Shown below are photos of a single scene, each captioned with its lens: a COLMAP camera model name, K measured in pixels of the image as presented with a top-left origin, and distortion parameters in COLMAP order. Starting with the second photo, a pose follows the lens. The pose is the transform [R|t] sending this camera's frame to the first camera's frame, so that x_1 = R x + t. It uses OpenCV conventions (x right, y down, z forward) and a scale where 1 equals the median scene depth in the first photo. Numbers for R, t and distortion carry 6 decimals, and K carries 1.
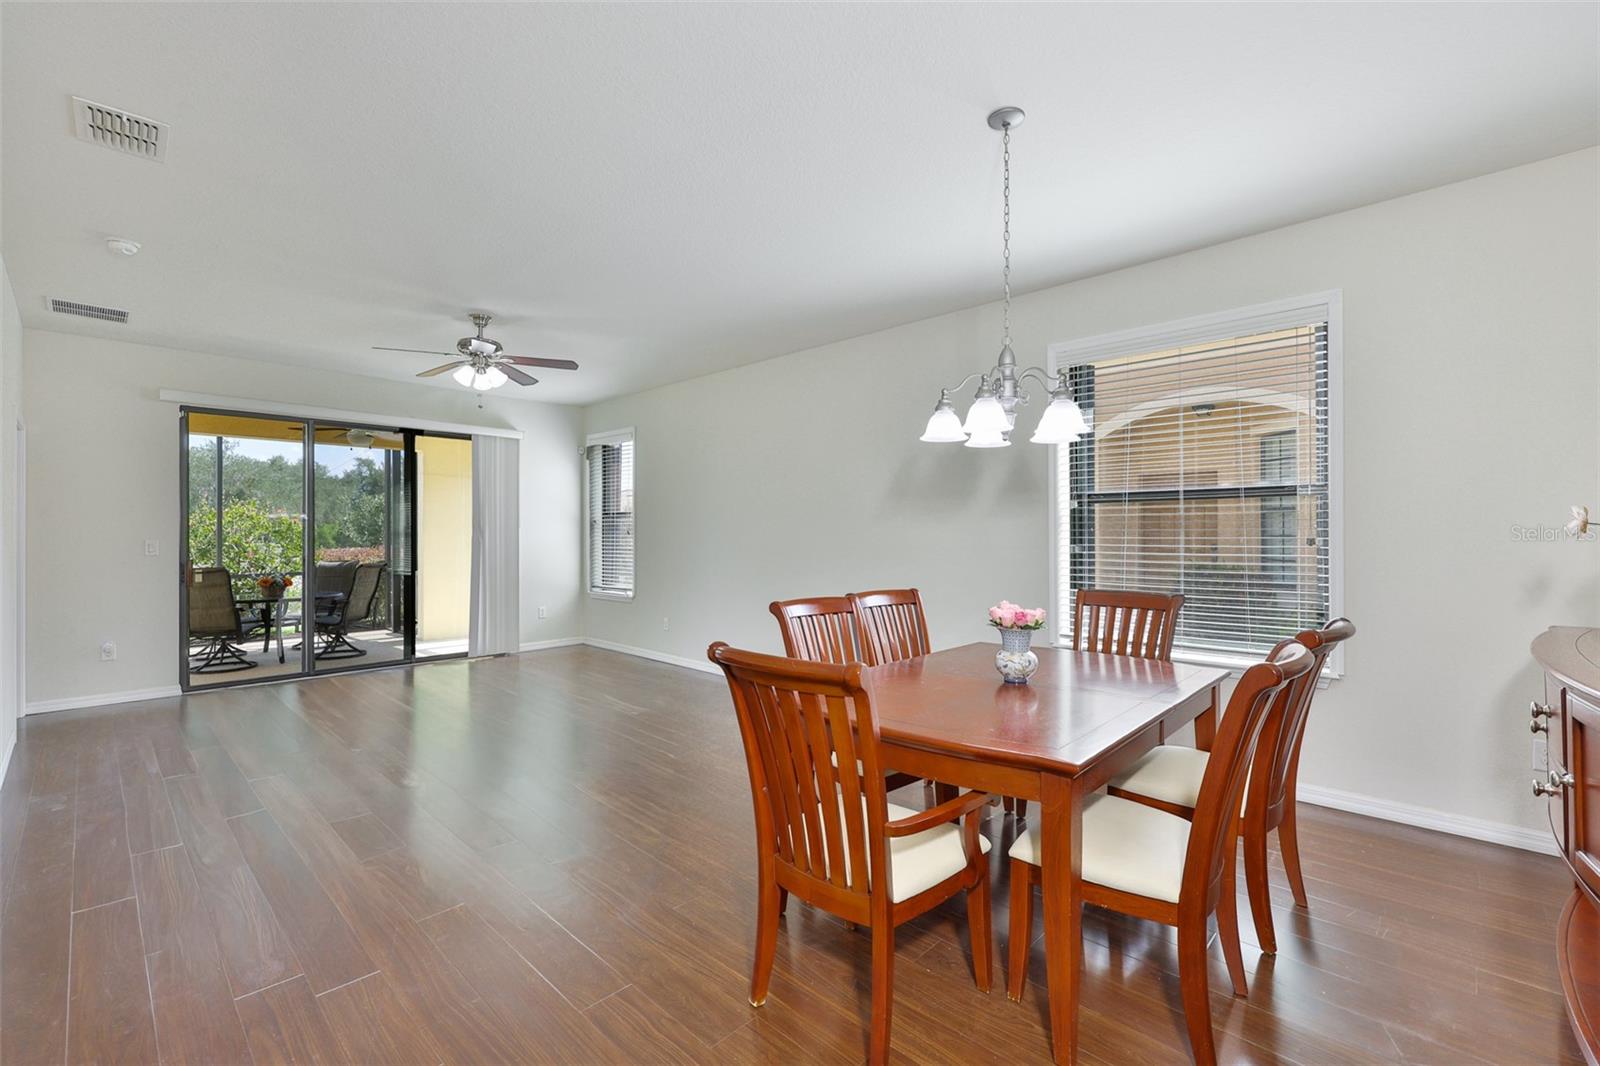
lens RADIAL K [[730.9, 0, 819.5], [0, 730.9, 539.8], [0, 0, 1]] dist [-0.003163, 0.000476]
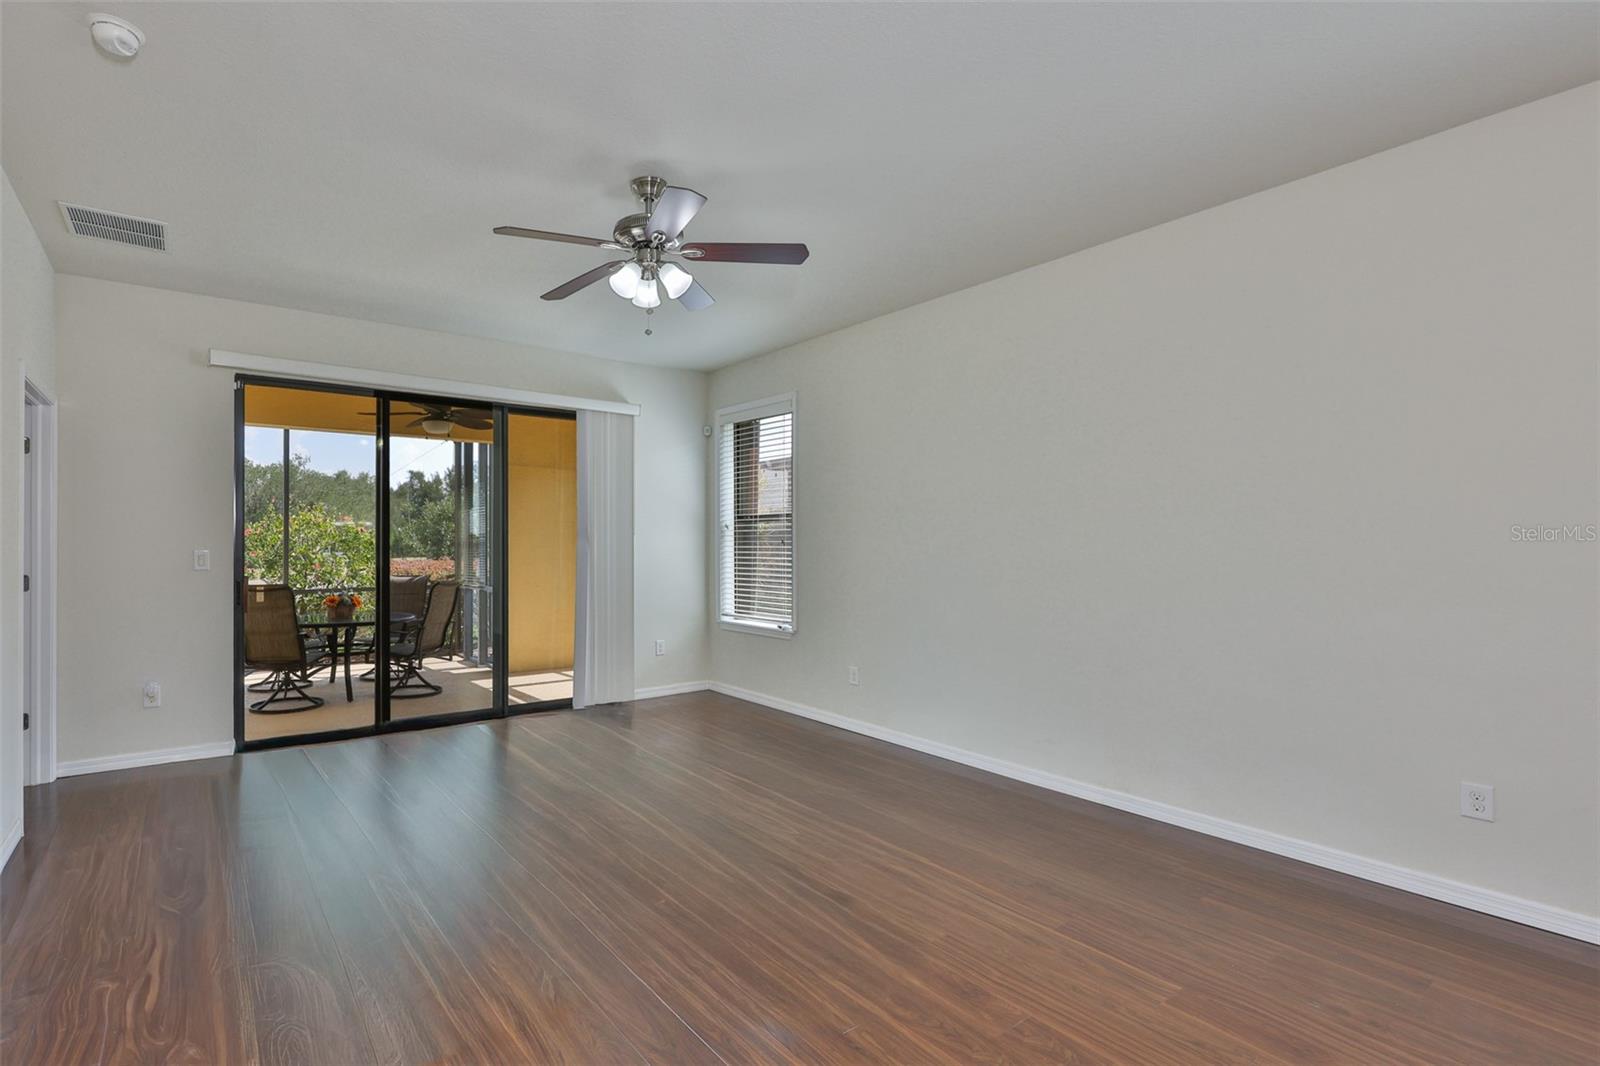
lens RADIAL K [[747.6, 0, 686.6], [0, 747.6, 545.5], [0, 0, 1]] dist [-0.002667, -0.000305]
pose [[0.978939, -0.000105, -0.204155, -0.194375], [-0.001136, 0.999982, -0.005964, -0.000920], [0.204152, 0.006070, 0.978920, 0.253990]]
